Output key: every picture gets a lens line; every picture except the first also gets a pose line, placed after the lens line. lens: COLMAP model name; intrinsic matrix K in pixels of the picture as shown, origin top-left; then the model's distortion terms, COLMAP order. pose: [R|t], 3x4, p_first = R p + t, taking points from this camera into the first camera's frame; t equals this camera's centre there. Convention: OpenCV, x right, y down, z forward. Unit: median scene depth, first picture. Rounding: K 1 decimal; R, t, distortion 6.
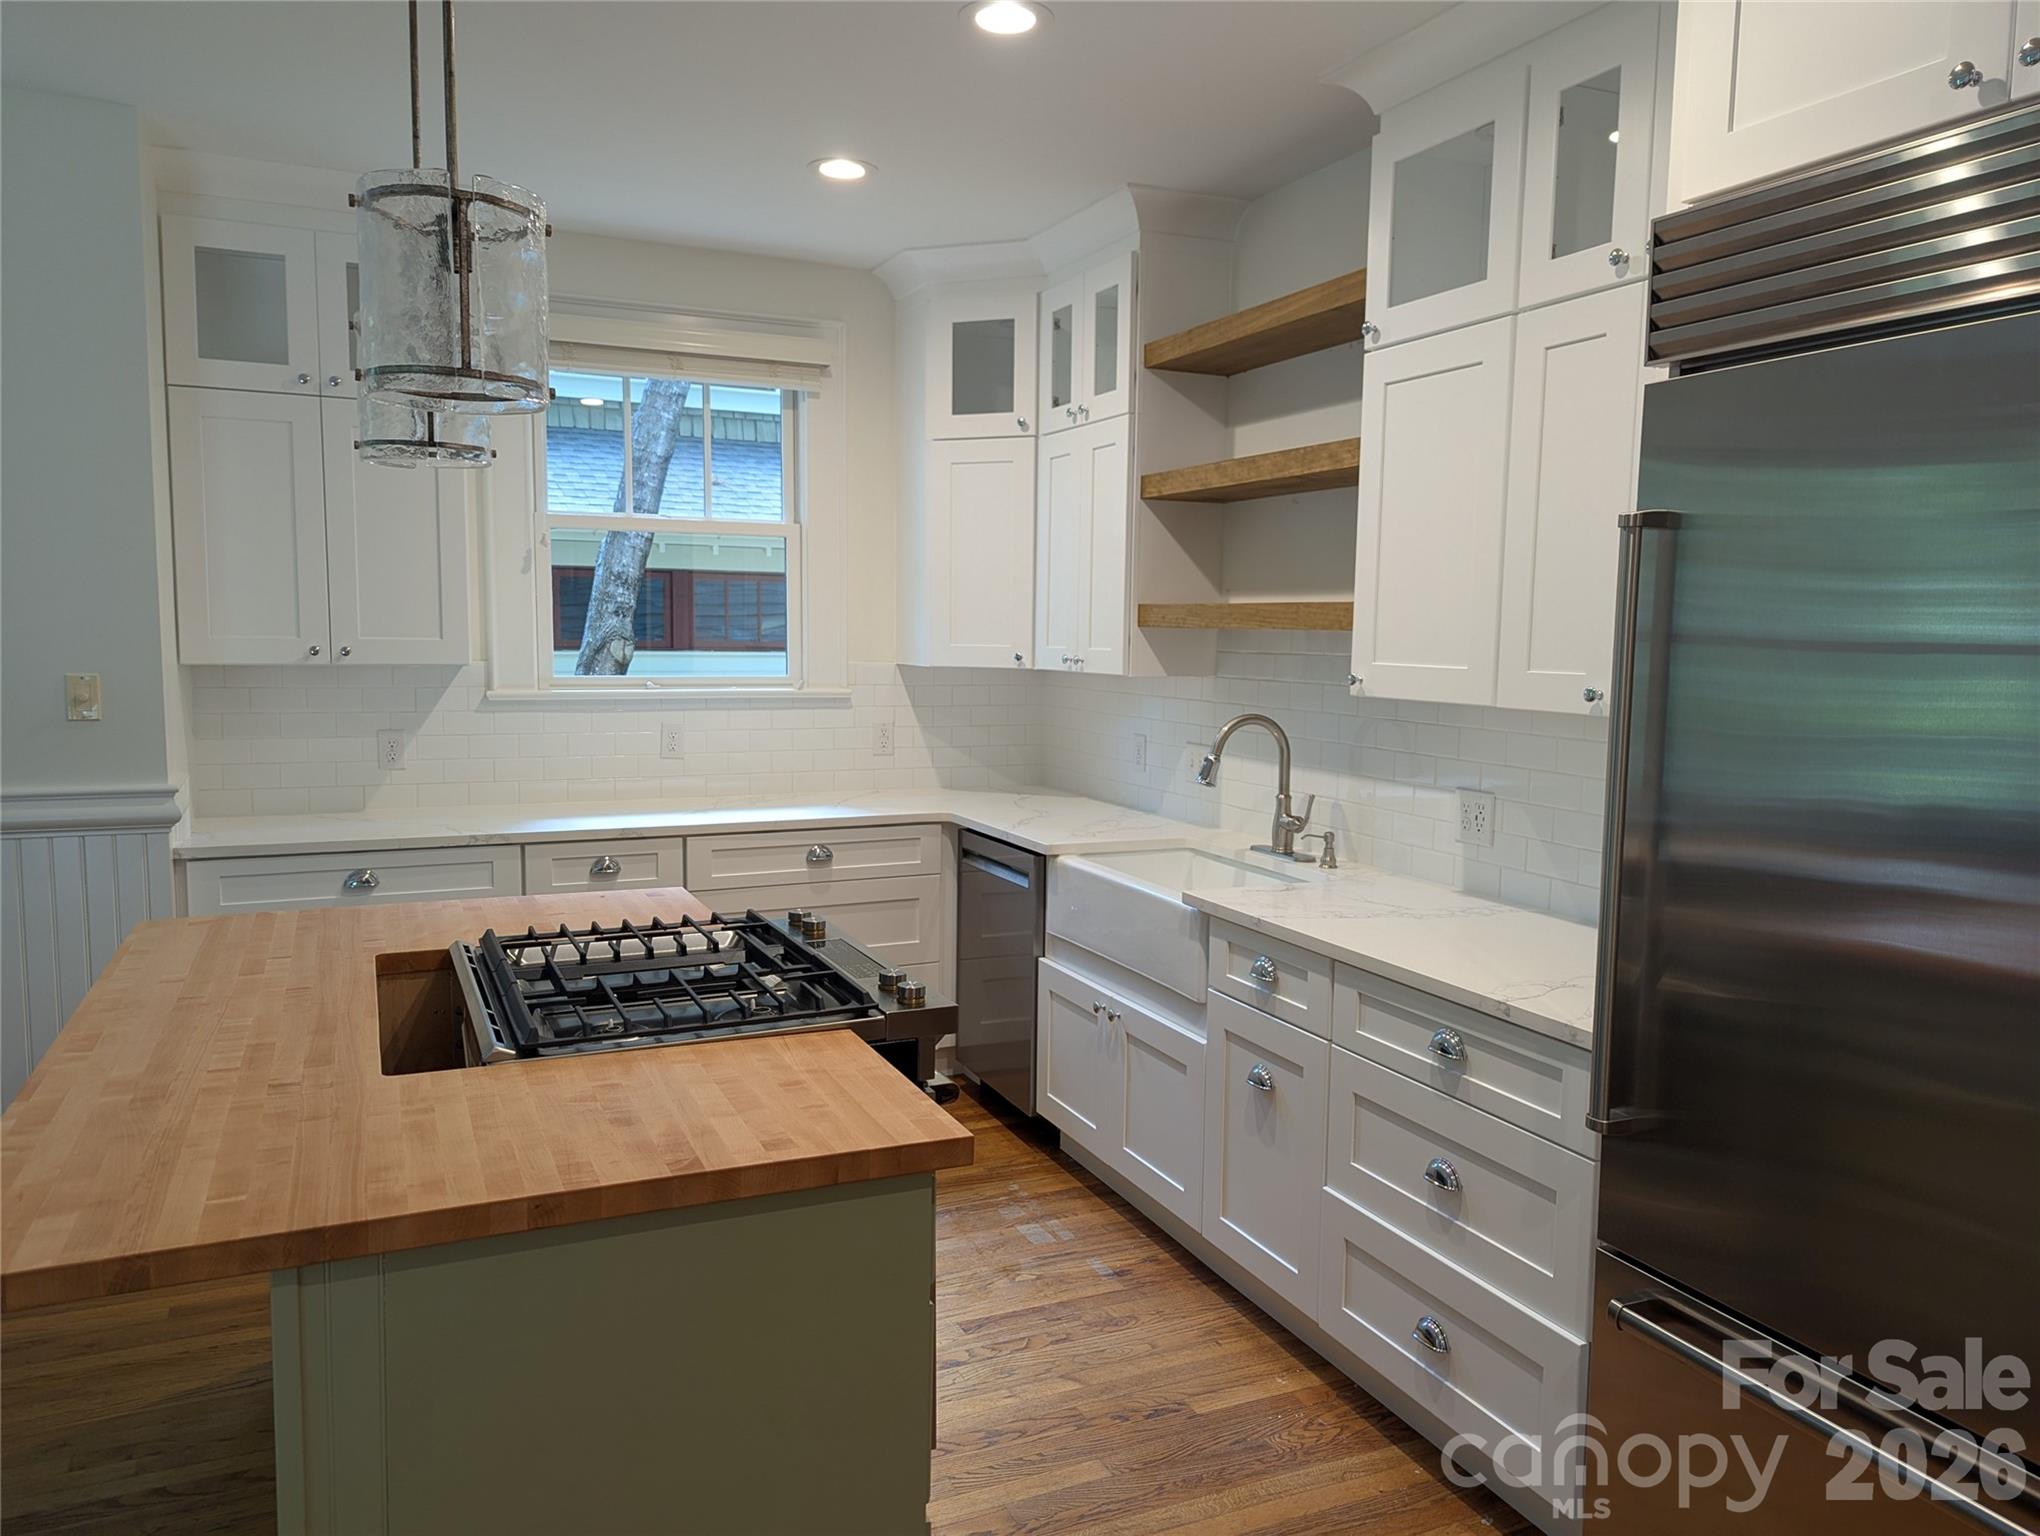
lens RADIAL K [[1438.0, 0, 1016.6], [0, 1438.0, 768.7], [0, 0, 1]] dist [0.055722, -0.048797]
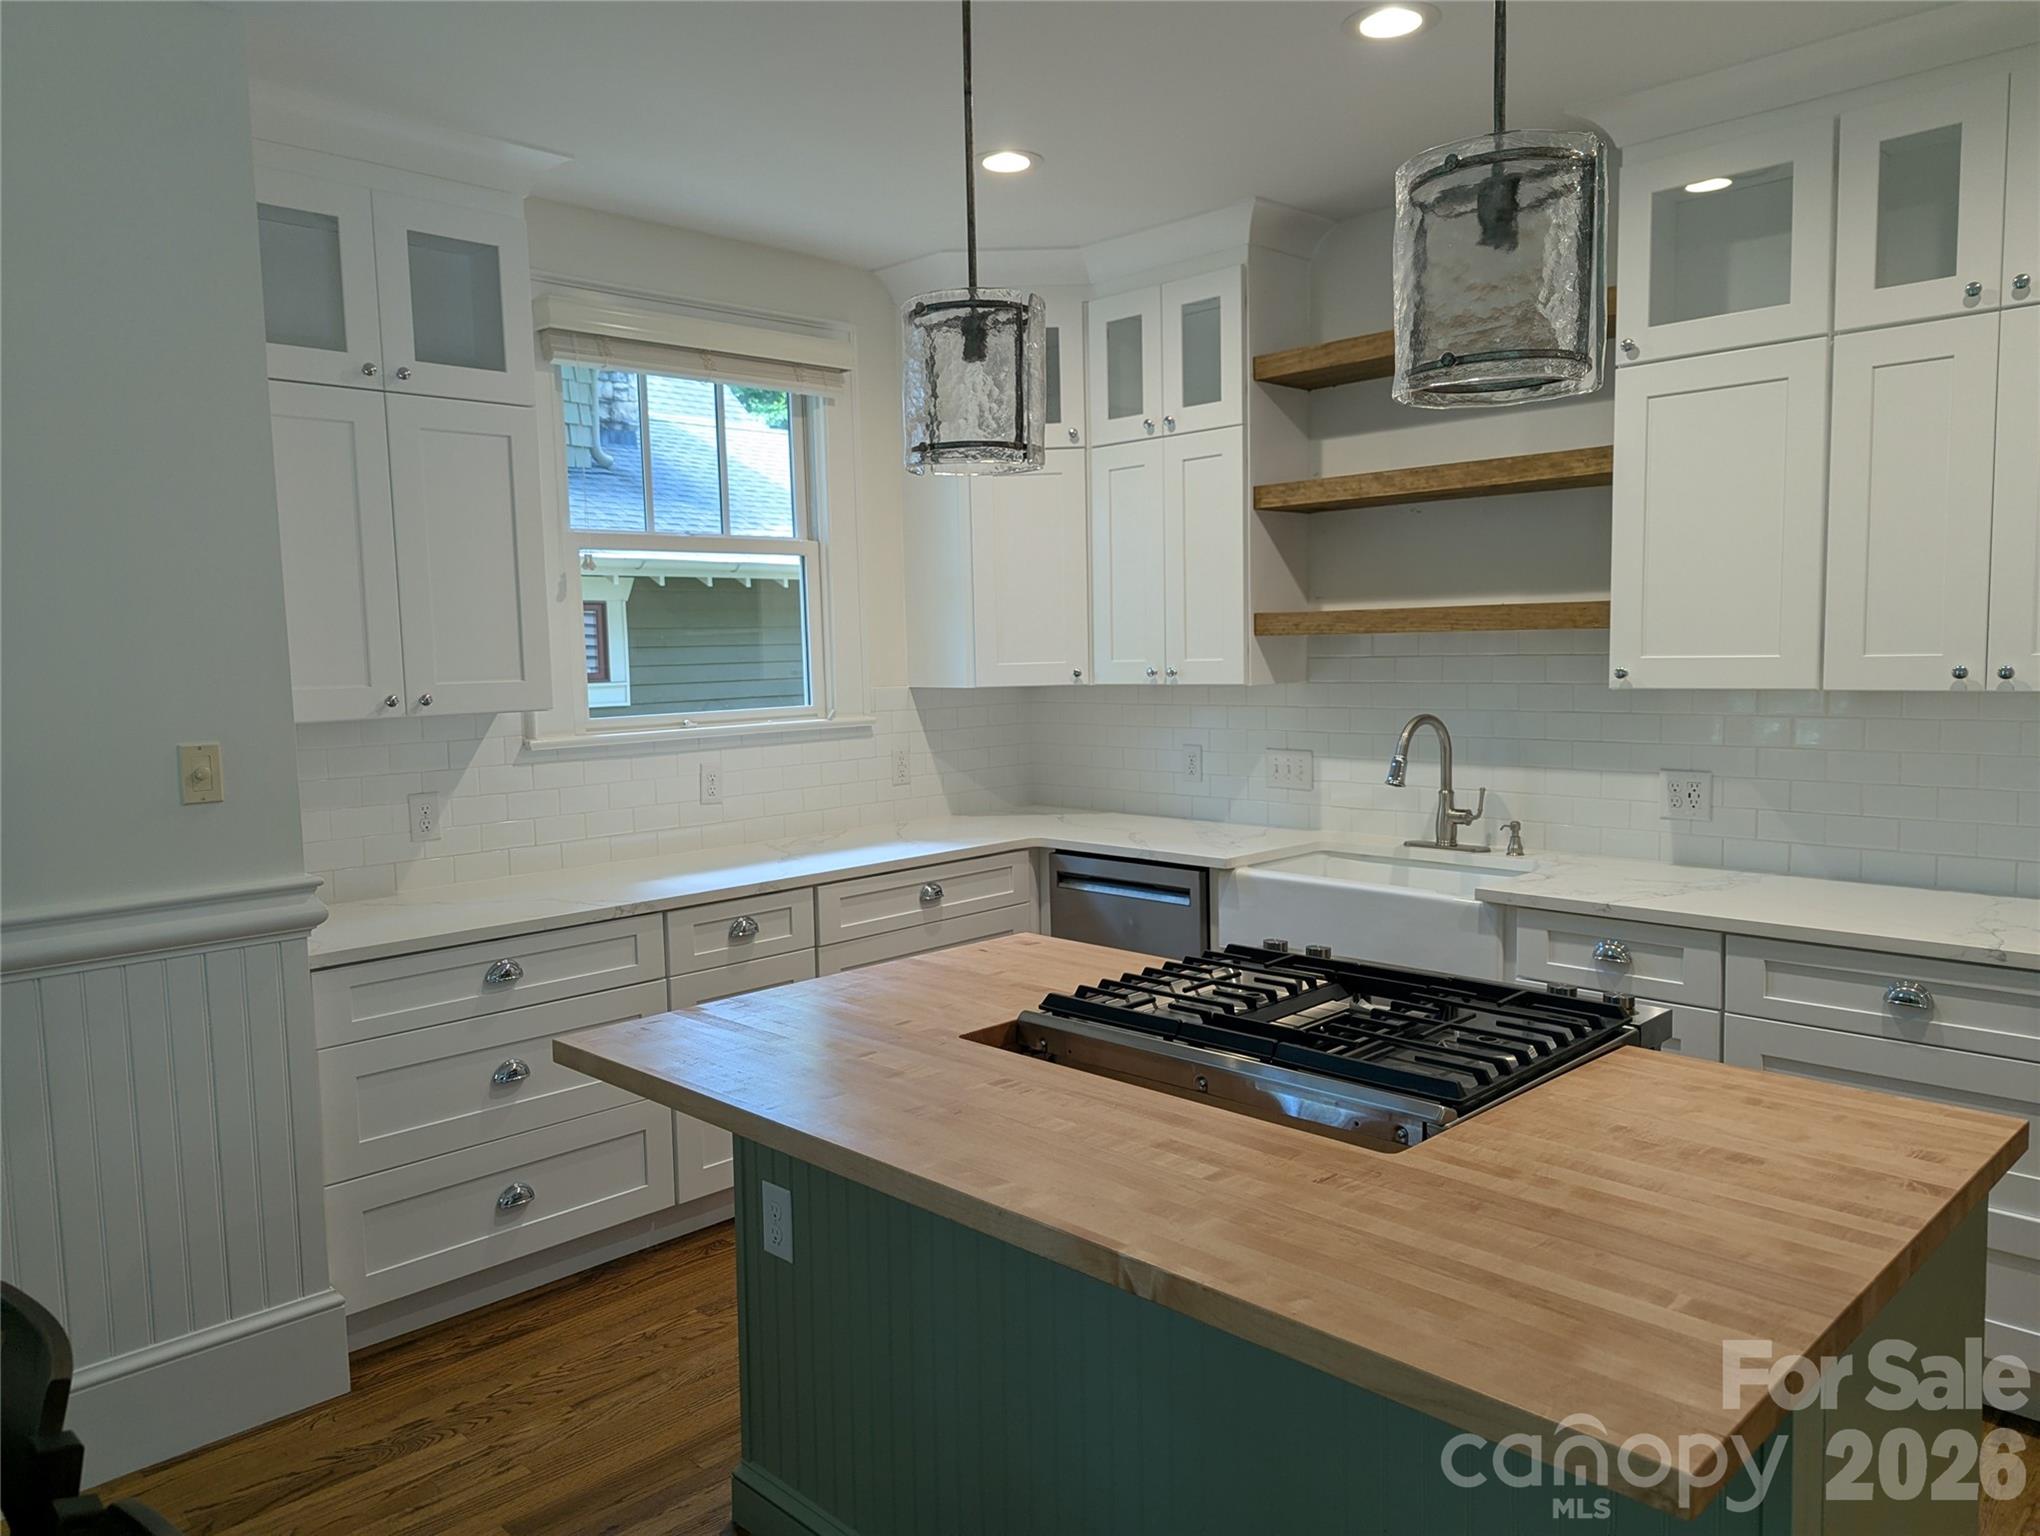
lens RADIAL K [[1438.0, 0, 1020.1], [0, 1438.0, 766.3], [0, 0, 1]] dist [0.055722, -0.048797]
pose [[0.939433, -0.065865, 0.336344, -0.436214], [0.070887, 0.997481, -0.002659, -0.017451], [-0.335322, 0.026340, 0.941735, 0.113901]]
